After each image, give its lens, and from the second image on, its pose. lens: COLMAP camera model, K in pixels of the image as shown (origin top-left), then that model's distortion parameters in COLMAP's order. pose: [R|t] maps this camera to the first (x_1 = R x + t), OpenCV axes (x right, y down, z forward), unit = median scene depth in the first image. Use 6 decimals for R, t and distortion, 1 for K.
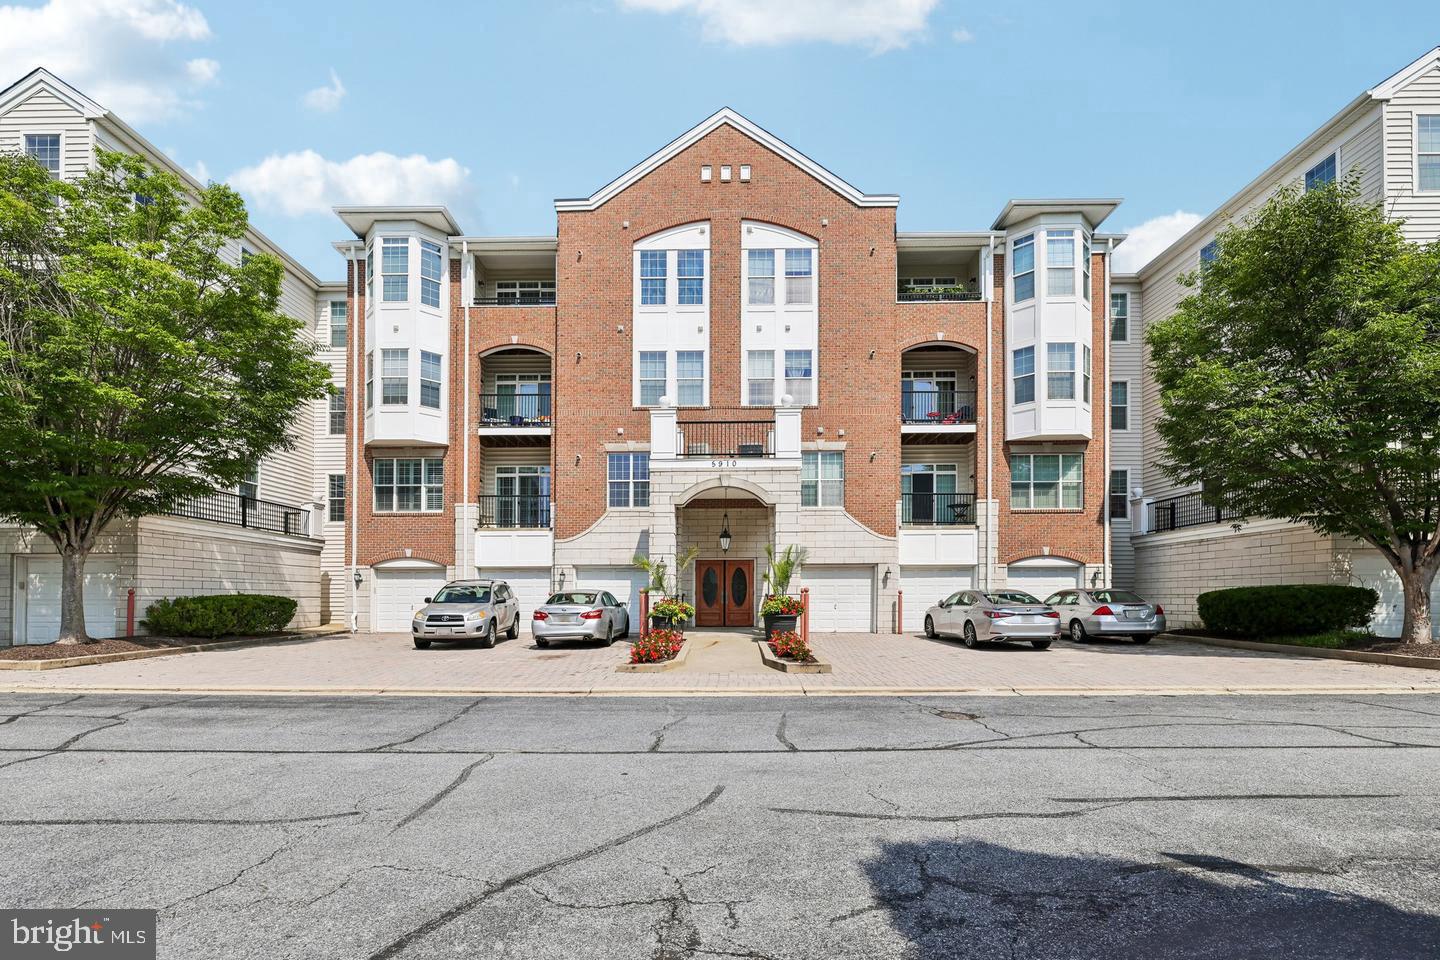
lens RADIAL K [[613.4, 0, 718.9], [0, 613.4, 515.6], [0, 0, 1]] dist [-0.000531, -0.000091]
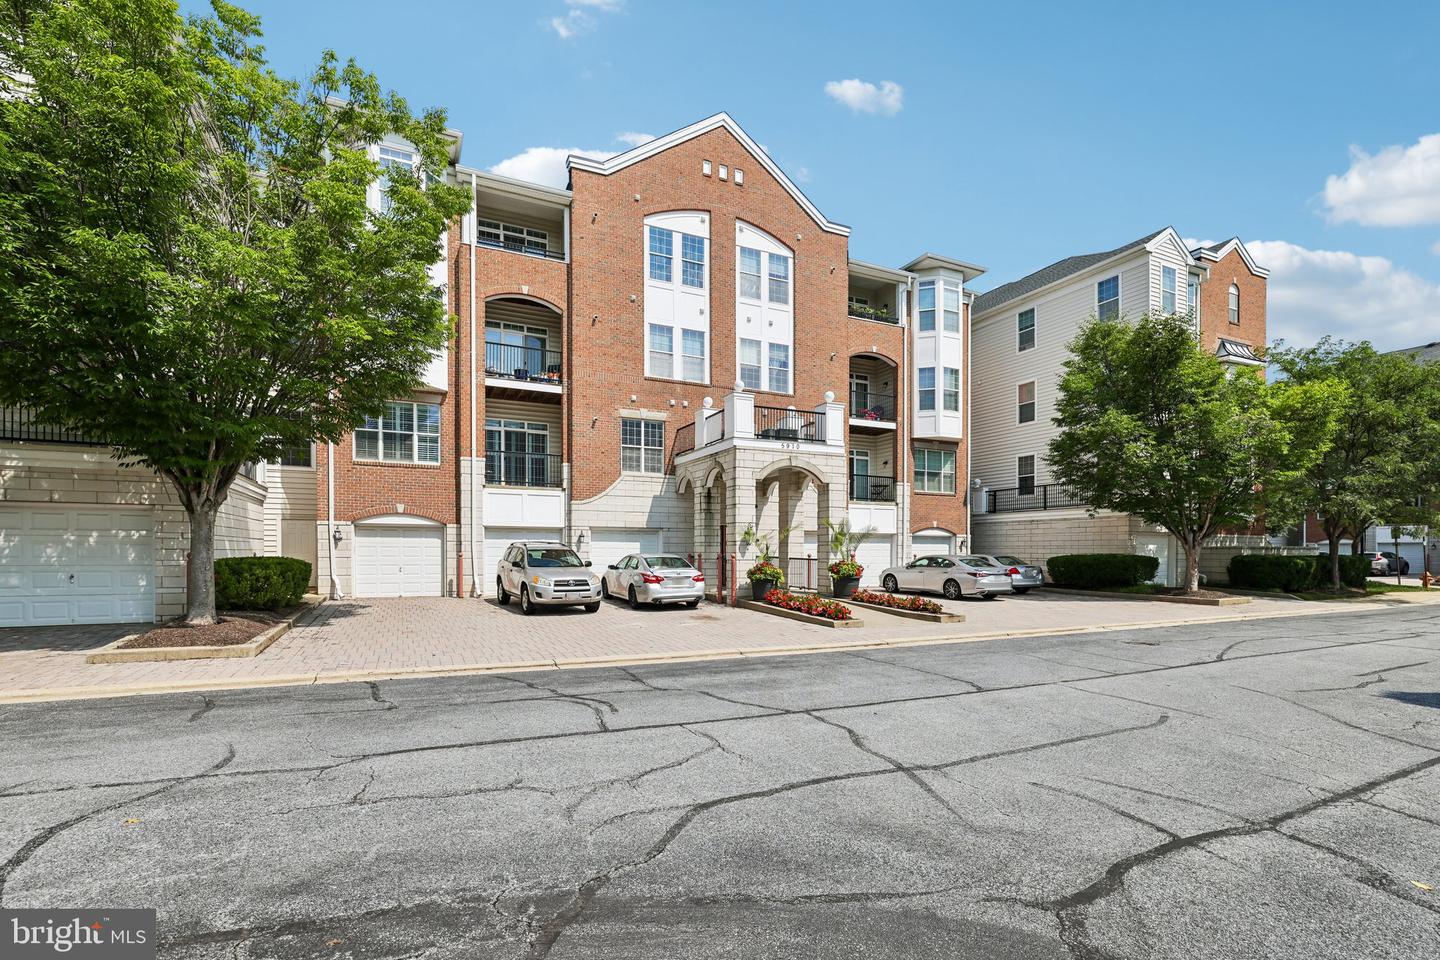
lens RADIAL K [[604.0, 0, 714.8], [0, 604.0, 472.4], [0, 0, 1]] dist [-0.001295, -0.000020]
pose [[0.910367, 0.061270, 0.409240, -0.430574], [-0.062557, 0.997989, -0.010255, -0.010418], [-0.409045, -0.016265, 0.912369, 0.011646]]
